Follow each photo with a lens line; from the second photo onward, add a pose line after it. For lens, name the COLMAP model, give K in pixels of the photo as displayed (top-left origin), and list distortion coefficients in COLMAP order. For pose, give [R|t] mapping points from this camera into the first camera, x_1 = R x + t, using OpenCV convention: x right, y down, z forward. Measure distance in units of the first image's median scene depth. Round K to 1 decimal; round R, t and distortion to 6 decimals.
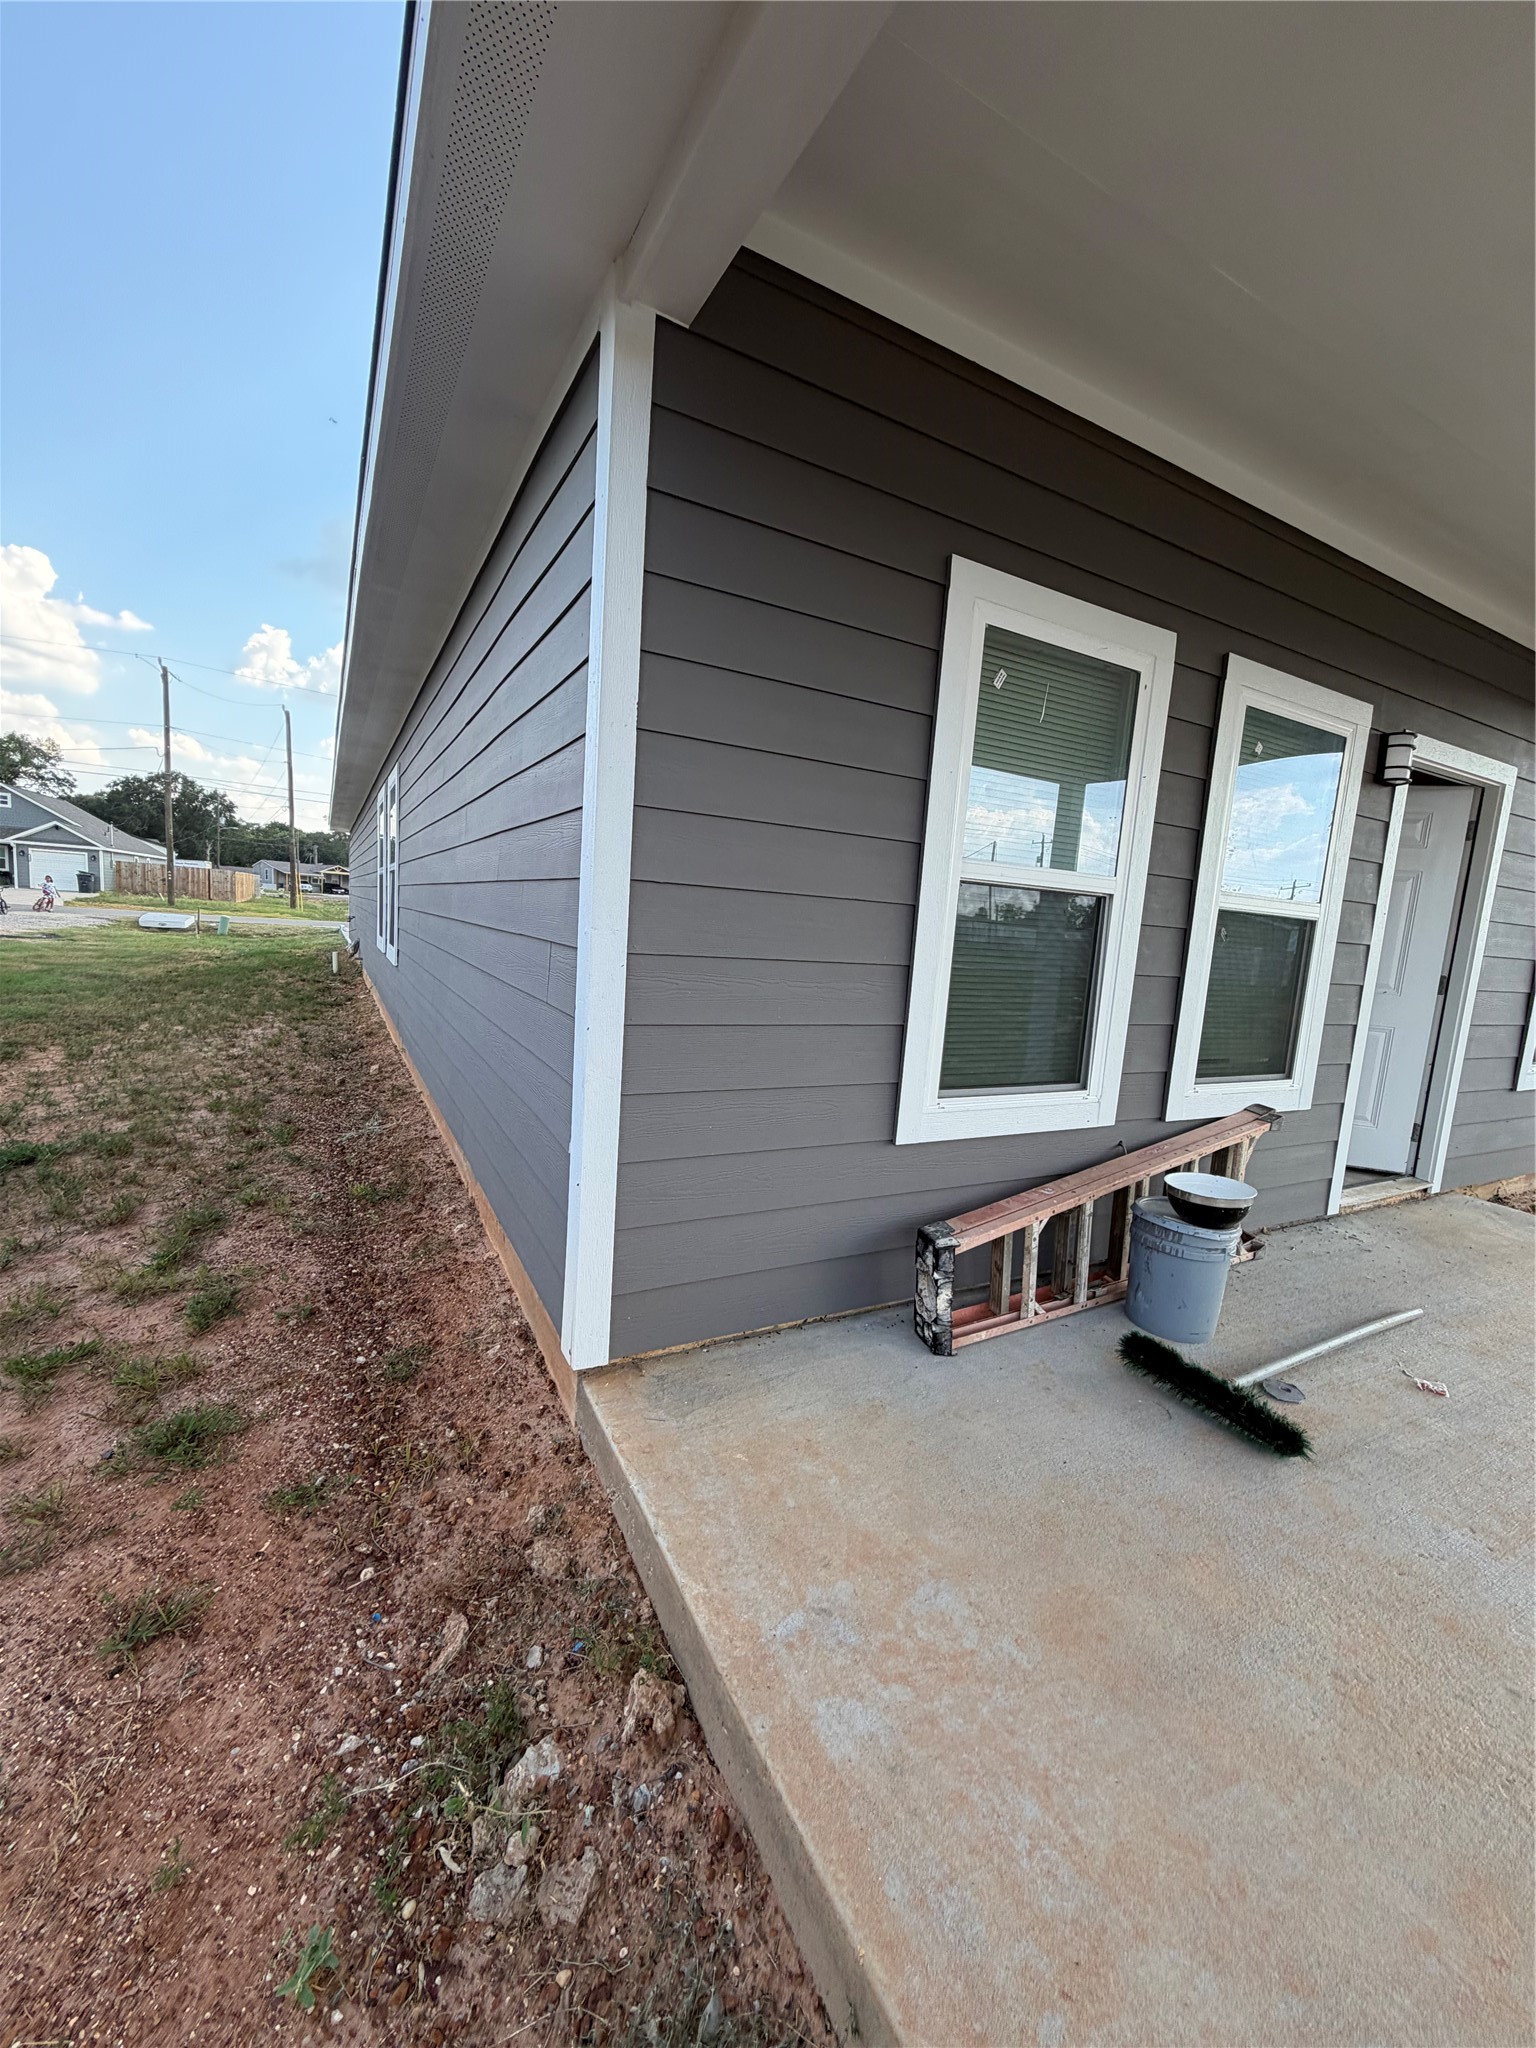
lens RADIAL K [[814.2, 0, 765.8], [0, 814.2, 1016.9], [0, 0, 1]] dist [-0.001504, 0.000657]
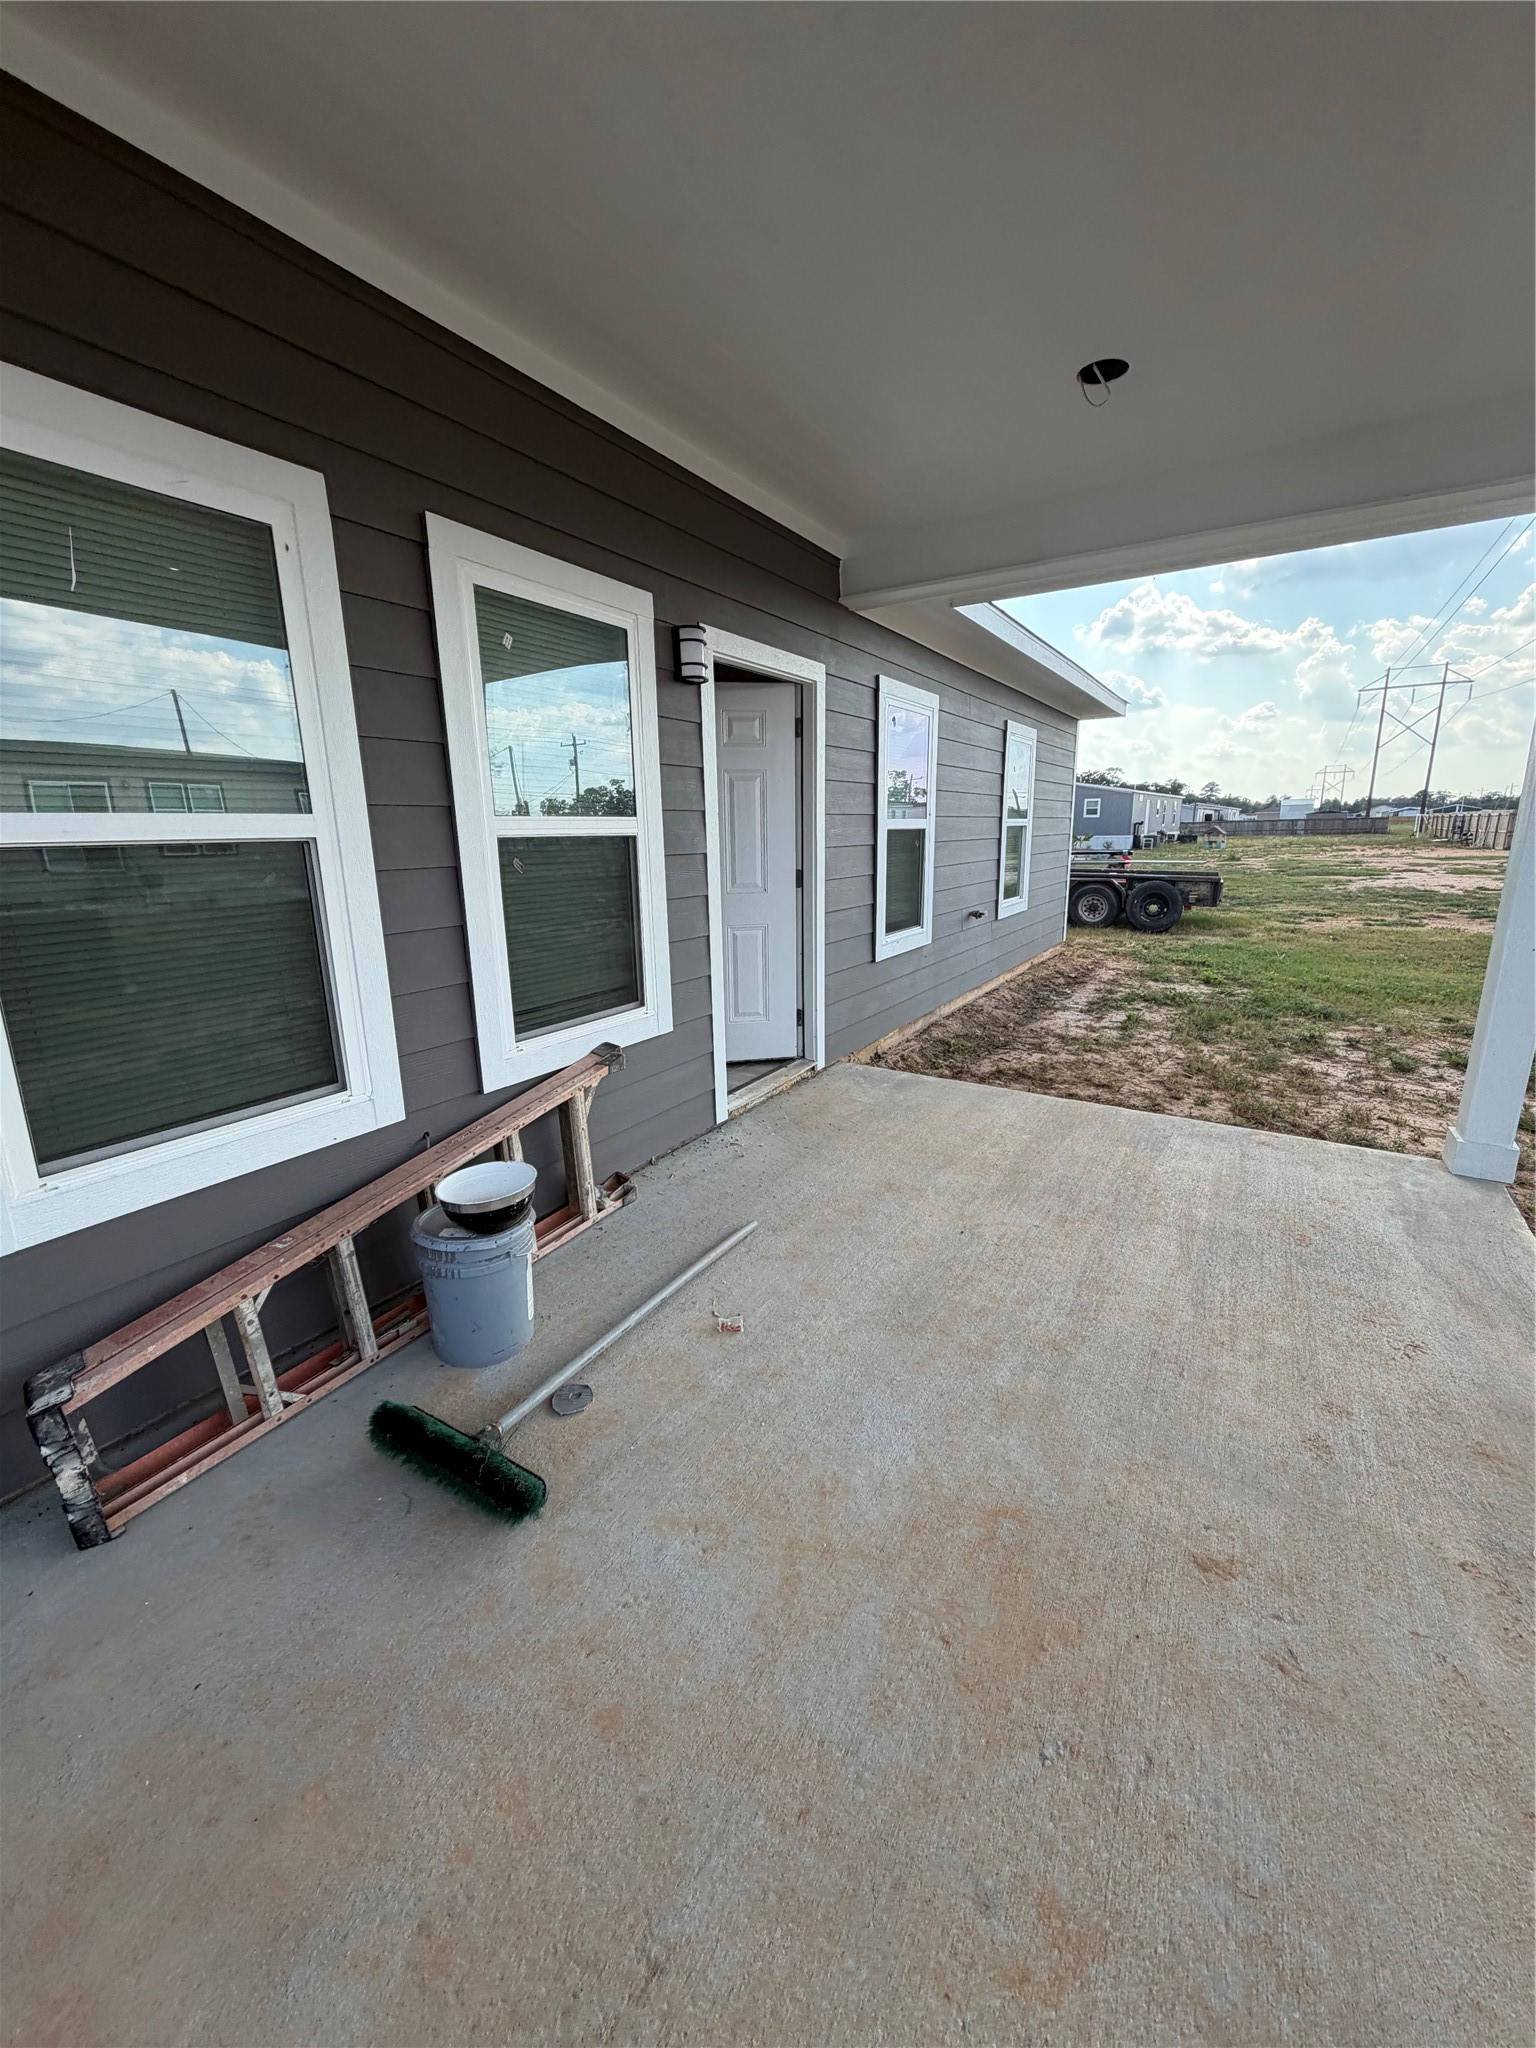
lens RADIAL K [[814.2, 0, 757.3], [0, 814.2, 1015.9], [0, 0, 1]] dist [-0.001504, 0.000657]
pose [[0.868165, -0.194444, 0.456597, 0.364817], [0.142108, 0.978924, 0.146676, -0.036907], [-0.475494, -0.062453, 0.877499, 0.115583]]
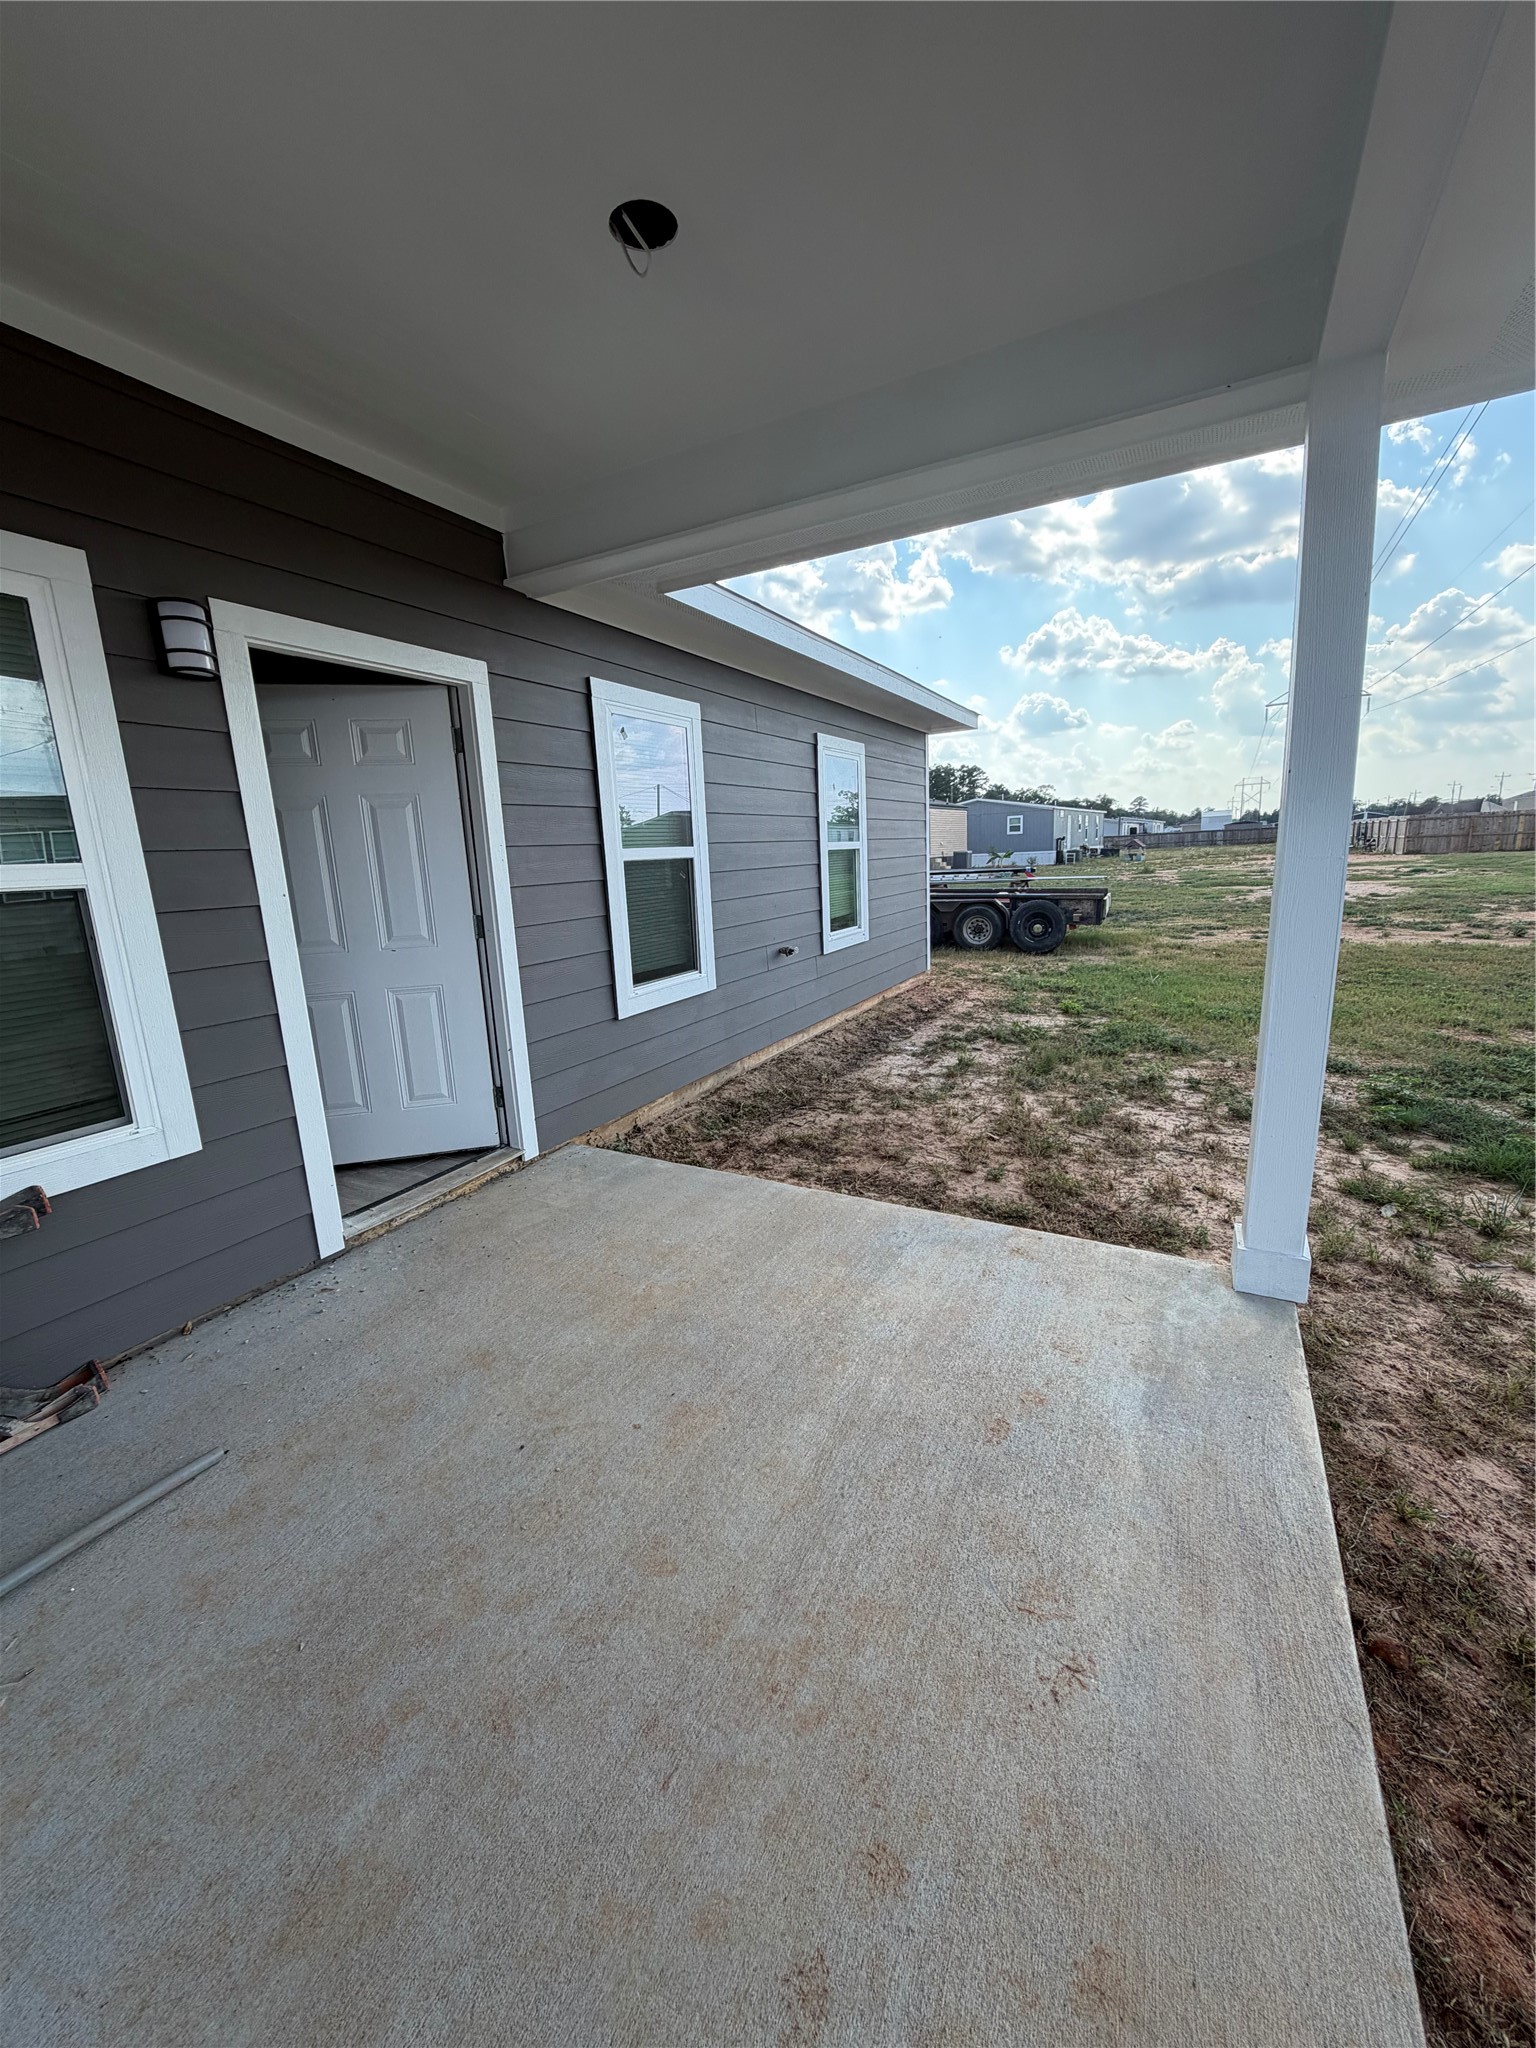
lens RADIAL K [[814.2, 0, 753.9], [0, 814.2, 1018.7], [0, 0, 1]] dist [-0.001504, 0.000657]
pose [[0.833413, -0.217310, 0.508133, 0.847082], [0.175414, 0.975919, 0.129661, -0.006837], [-0.524074, -0.018928, 0.851463, 0.167118]]
